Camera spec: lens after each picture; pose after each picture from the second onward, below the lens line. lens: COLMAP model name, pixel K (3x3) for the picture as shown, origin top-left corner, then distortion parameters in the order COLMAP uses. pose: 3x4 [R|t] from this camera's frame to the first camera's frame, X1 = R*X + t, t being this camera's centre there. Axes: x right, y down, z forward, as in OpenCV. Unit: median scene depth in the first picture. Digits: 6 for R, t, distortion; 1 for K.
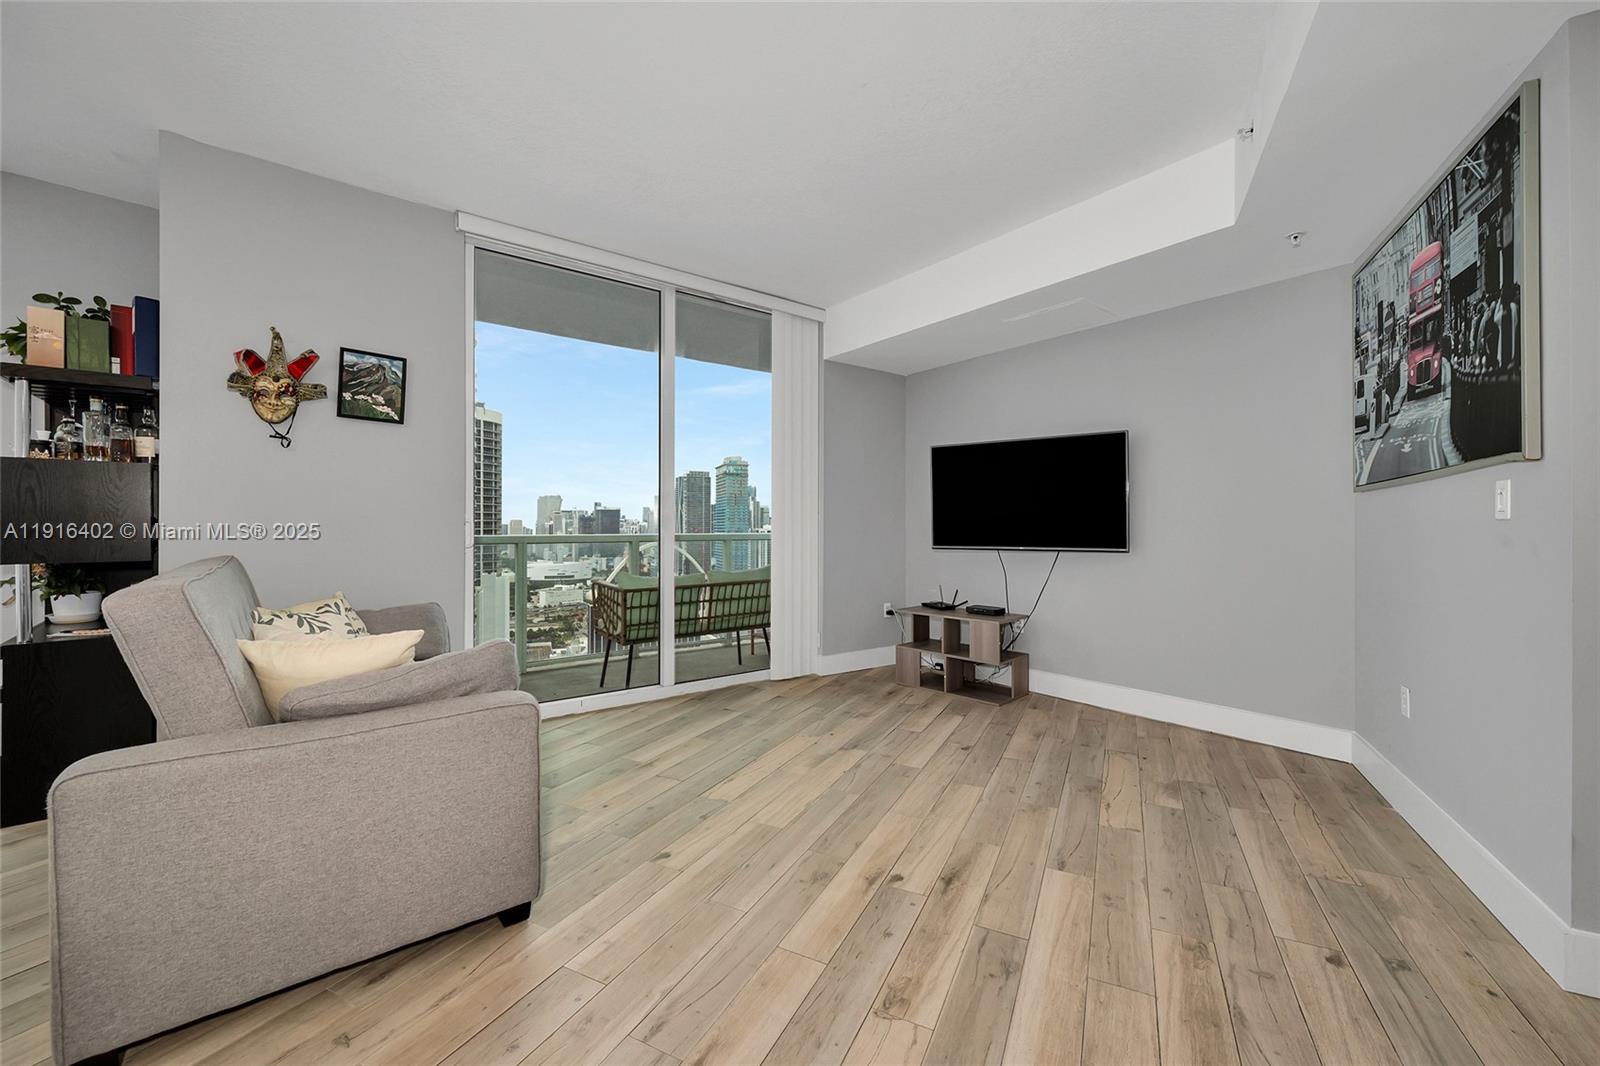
lens RADIAL K [[634.4, 0, 801.9], [0, 634.4, 532.7], [0, 0, 1]] dist [-0.001332, -0.000447]
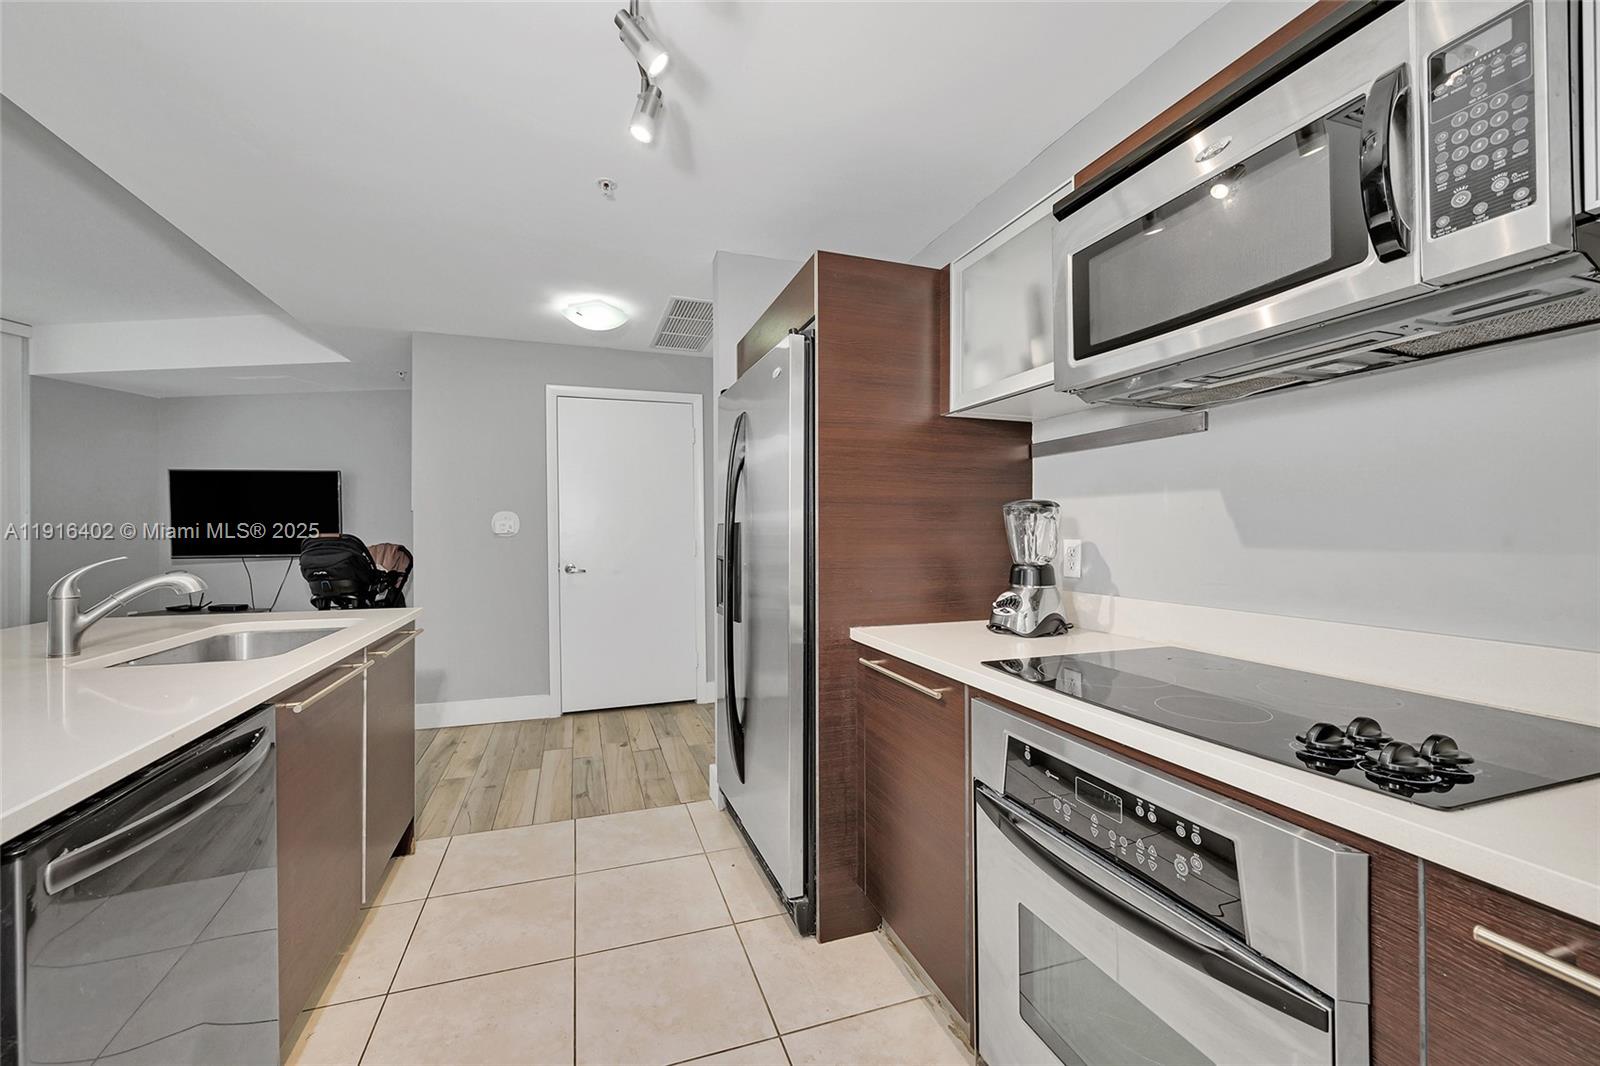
lens RADIAL K [[634.4, 0, 795.0], [0, 634.4, 532.4], [0, 0, 1]] dist [-0.001332, -0.000447]
pose [[0.696153, -0.003018, 0.717888, 0.262307], [0.010529, 0.999927, -0.006007, -0.004258], [-0.717817, 0.011740, 0.696133, -0.949879]]
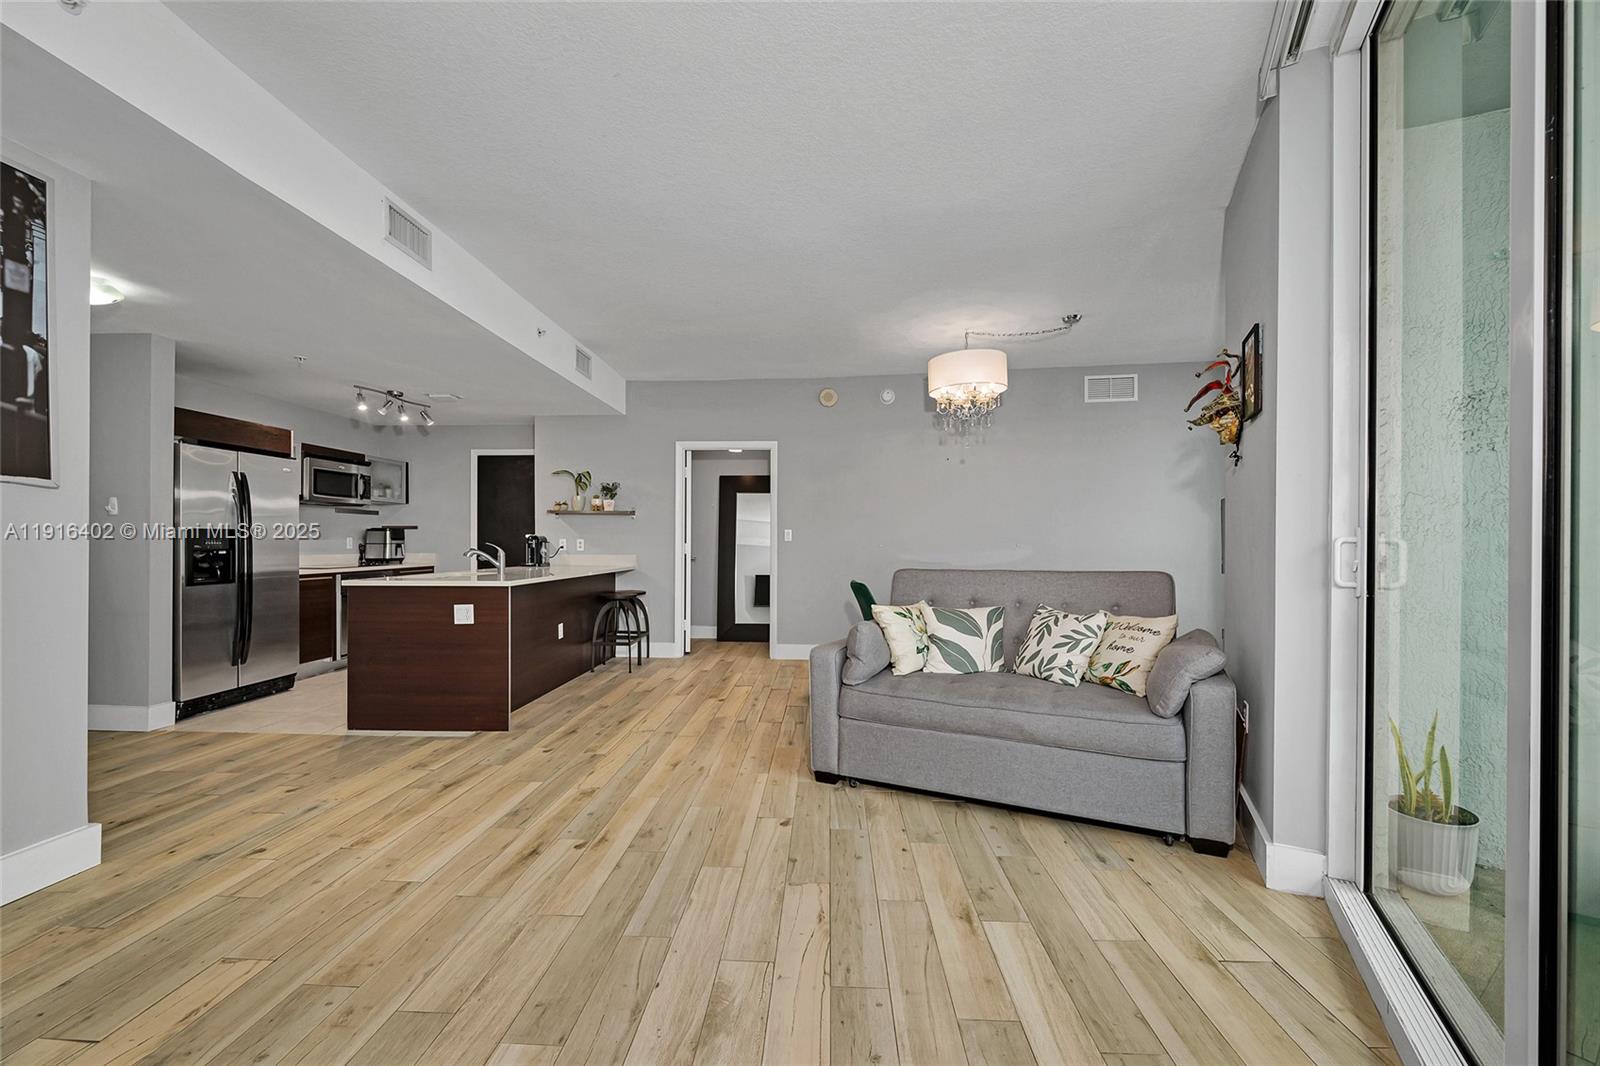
lens RADIAL K [[634.4, 0, 791.9], [0, 634.4, 541.4], [0, 0, 1]] dist [-0.001332, -0.000447]
pose [[-0.916422, -0.007014, -0.400152, 0.186264], [-0.010952, 0.999911, 0.007556, -0.018647], [0.400064, 0.011308, -0.916418, 1.570256]]
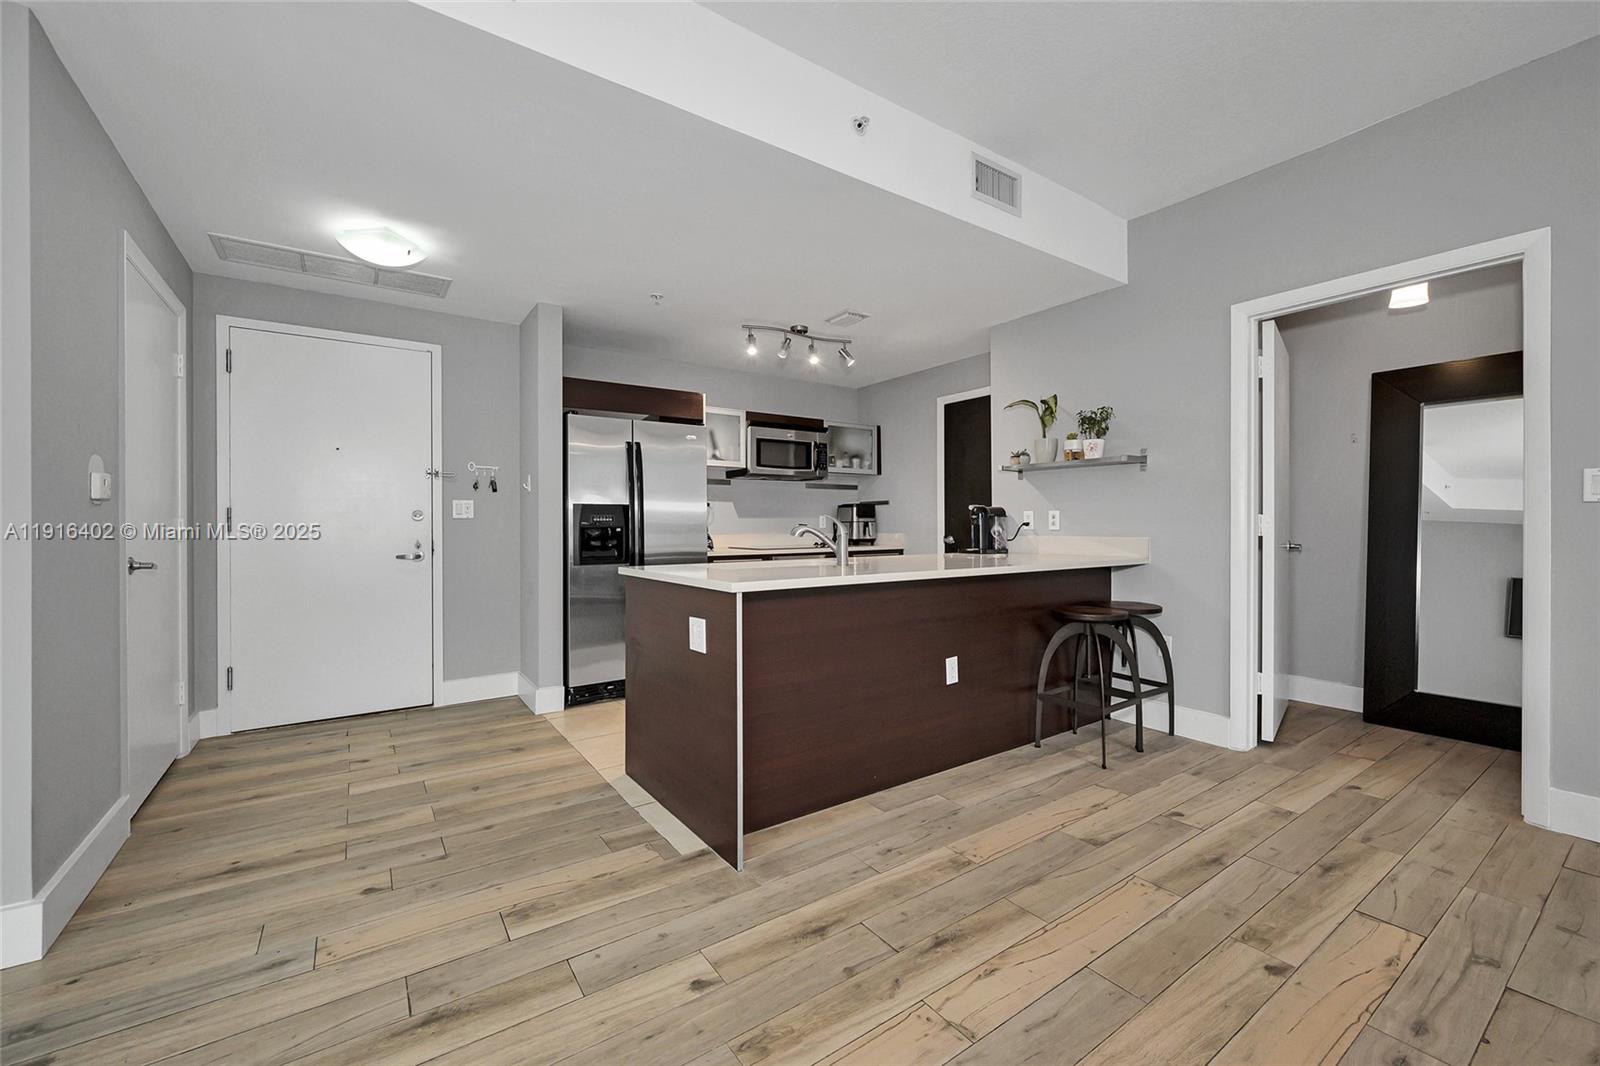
lens RADIAL K [[634.4, 0, 803.9], [0, 634.4, 527.5], [0, 0, 1]] dist [-0.001332, -0.000447]
pose [[-0.878248, -0.000667, 0.478204, -0.197062], [0.007312, 0.999863, 0.014822, 0.010317], [-0.478149, 0.016513, -0.878124, 0.694435]]
